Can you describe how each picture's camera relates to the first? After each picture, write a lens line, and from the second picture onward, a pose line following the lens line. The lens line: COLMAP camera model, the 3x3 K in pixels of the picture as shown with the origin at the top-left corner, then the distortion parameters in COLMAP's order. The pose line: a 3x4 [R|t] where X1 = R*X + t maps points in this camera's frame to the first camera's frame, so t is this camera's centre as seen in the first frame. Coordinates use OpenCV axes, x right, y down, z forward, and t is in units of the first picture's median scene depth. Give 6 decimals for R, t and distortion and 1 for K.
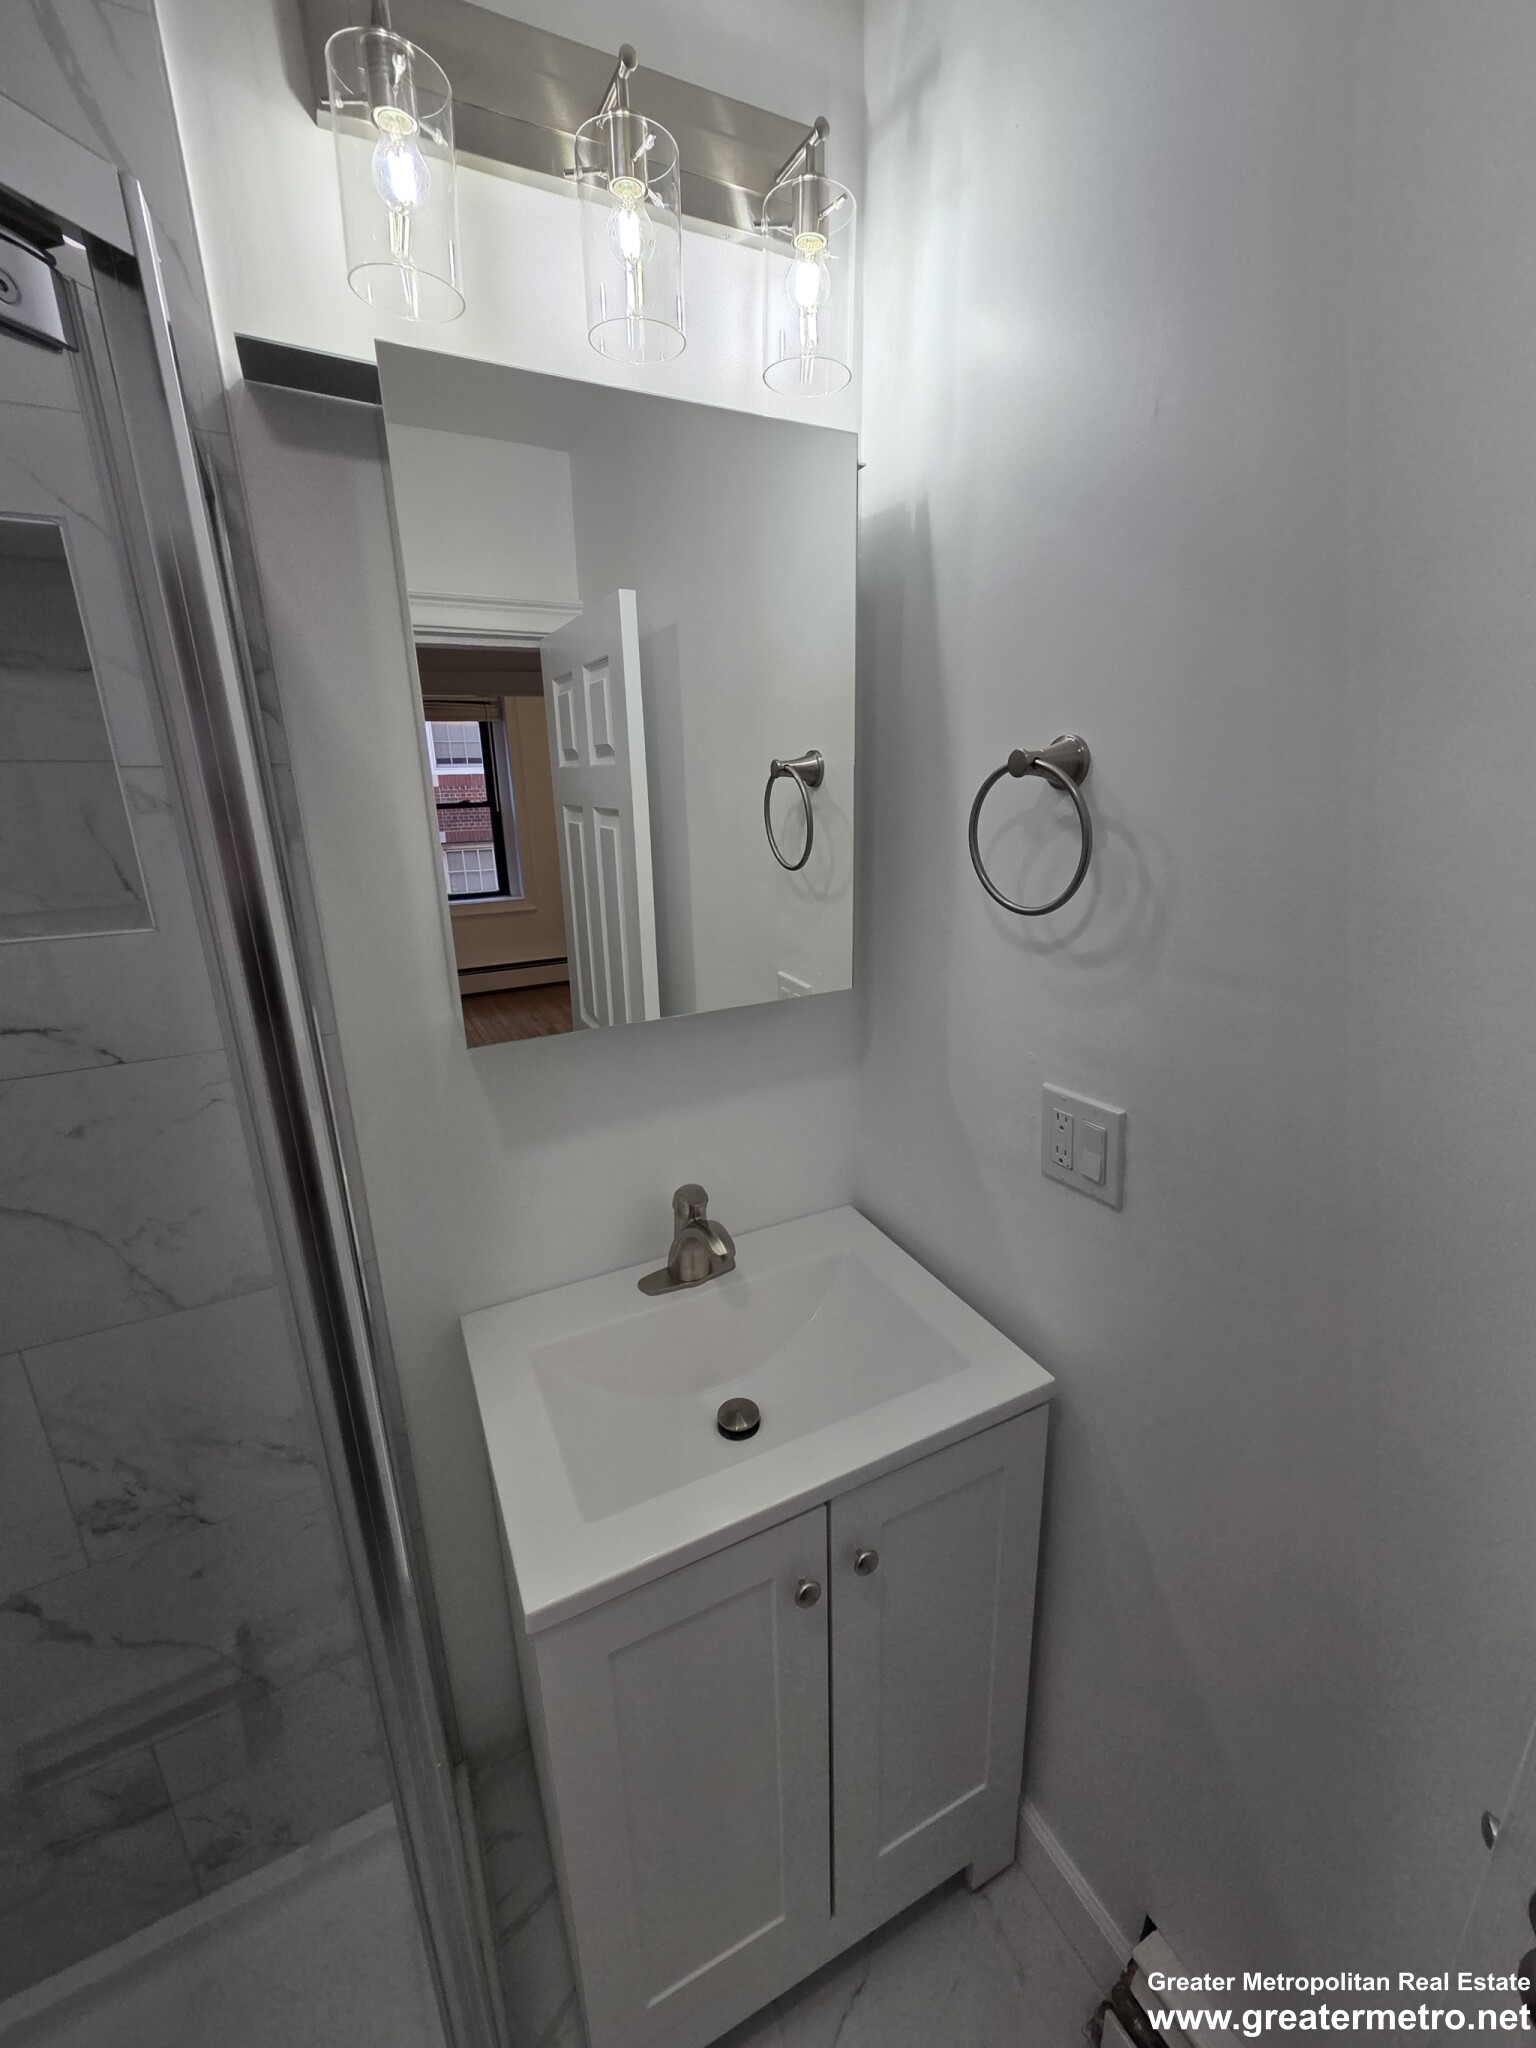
lens RADIAL K [[838.8, 0, 781.1], [0, 838.8, 1012.0], [0, 0, 1]] dist [0.007522, -0.001914]
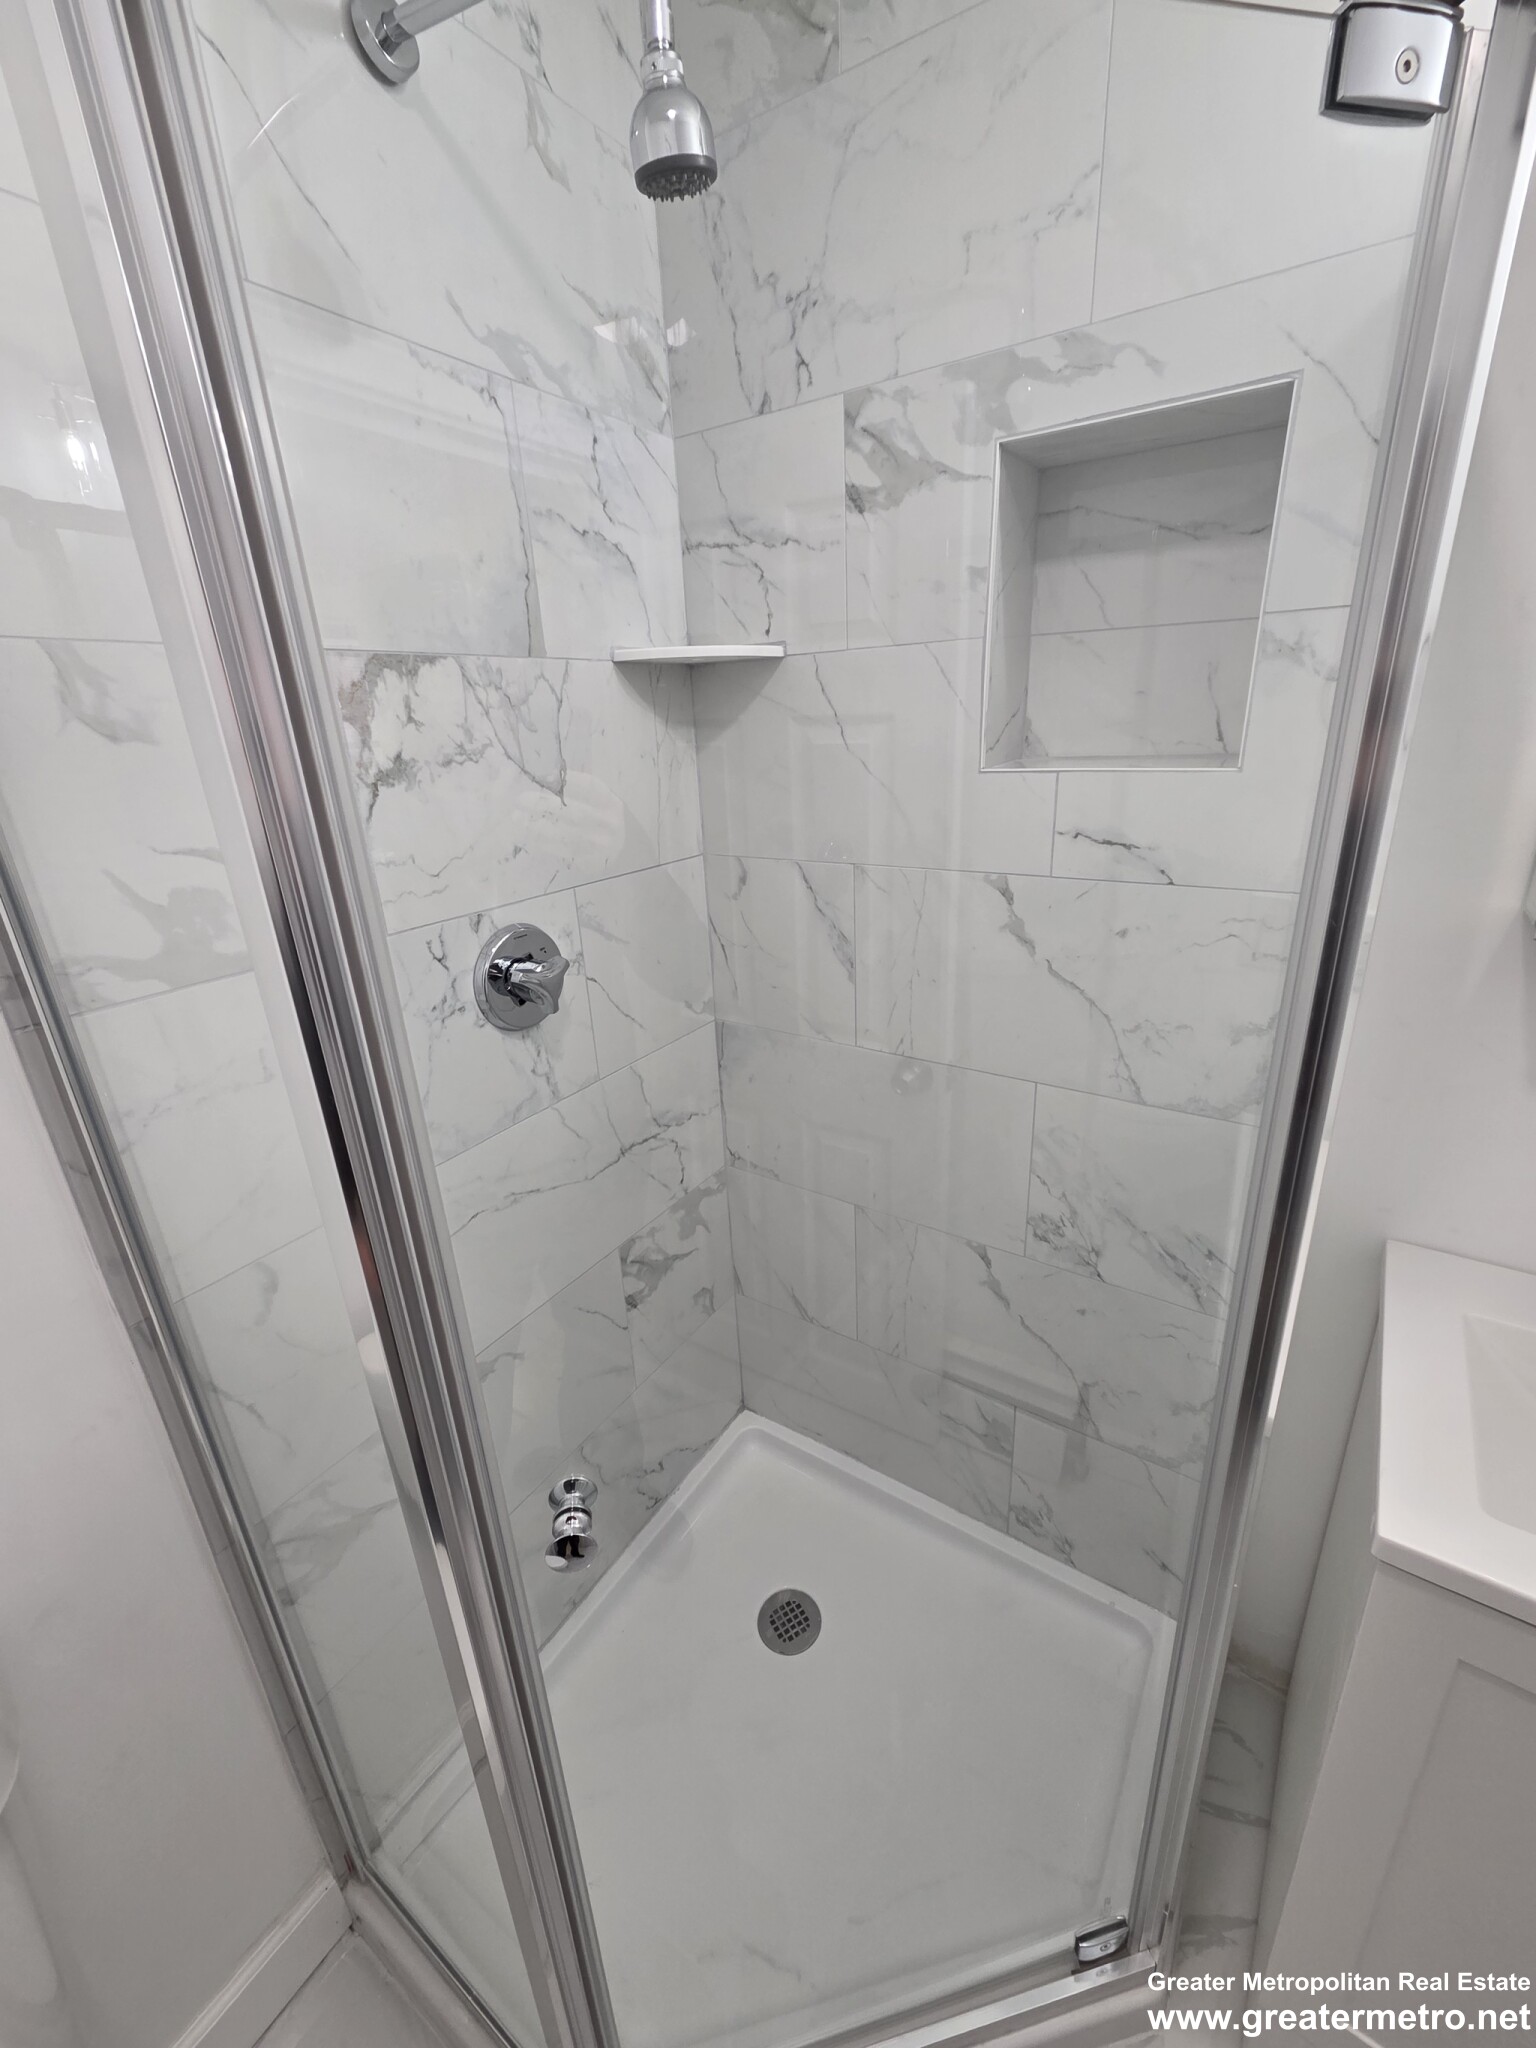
lens RADIAL K [[838.8, 0, 765.3], [0, 838.8, 1021.6], [0, 0, 1]] dist [0.007522, -0.001914]
pose [[0.469247, 0.297630, -0.831399, -0.013172], [-0.218370, 0.951359, 0.217325, 0.103200], [0.855641, 0.079574, 0.511416, -0.067754]]
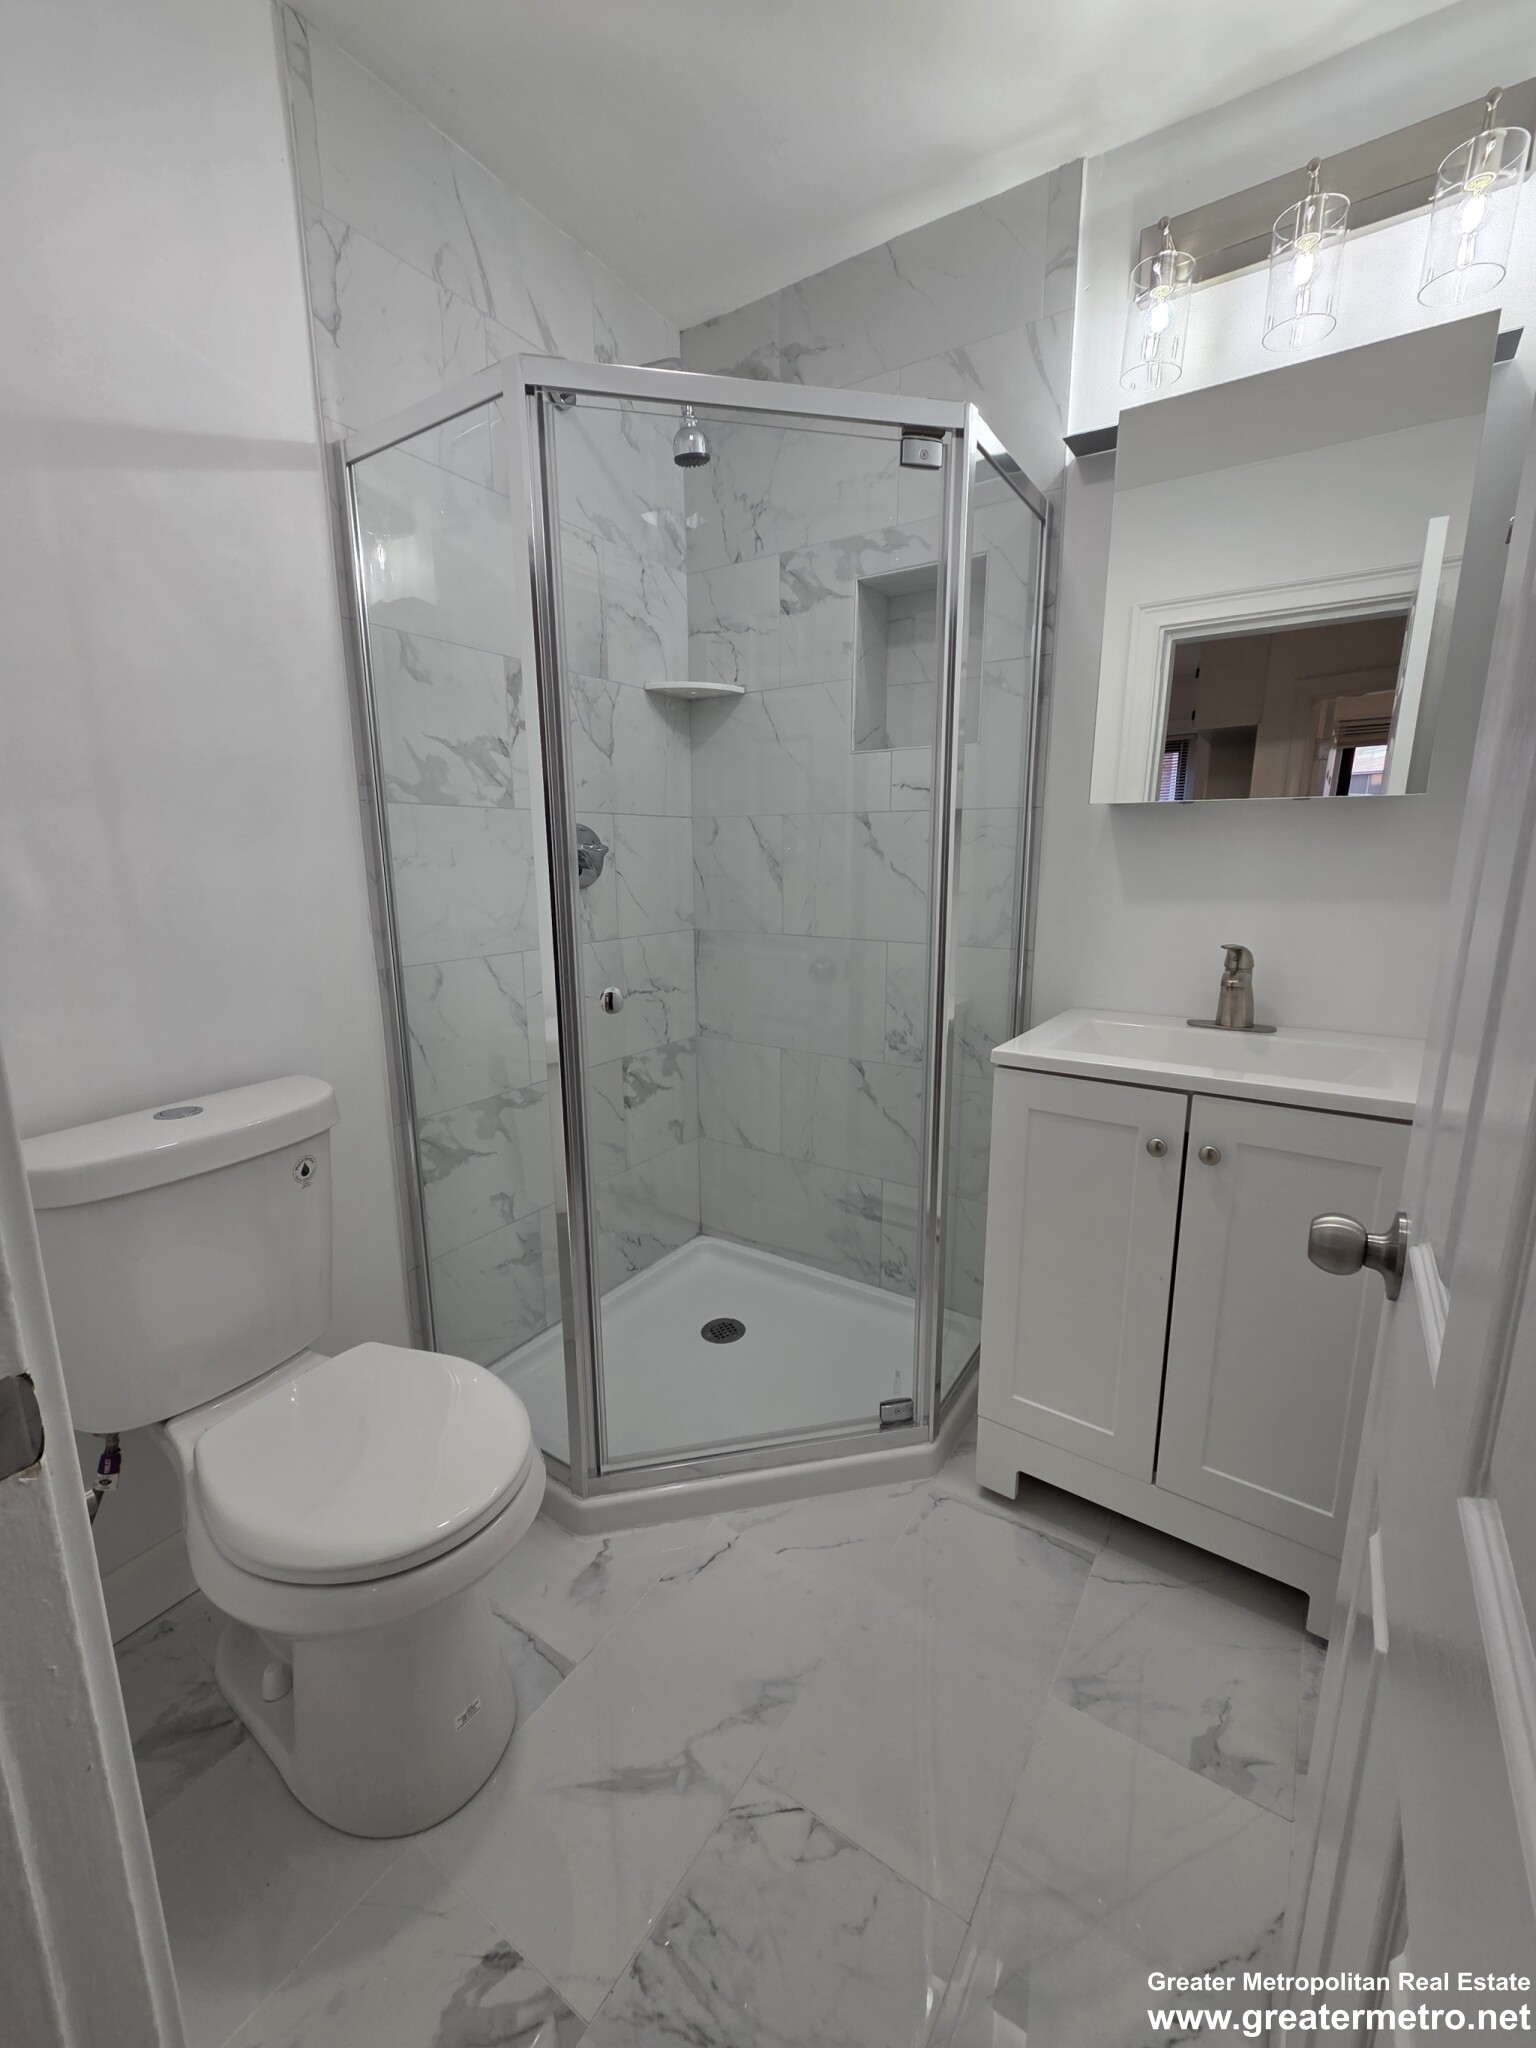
lens RADIAL K [[838.8, 0, 762.9], [0, 838.8, 1019.3], [0, 0, 1]] dist [0.007522, -0.001914]
pose [[0.465585, 0.188522, -0.864691, 0.837091], [-0.259597, 0.963161, 0.070214, 0.495430], [0.846074, 0.191781, 0.497373, -0.315111]]
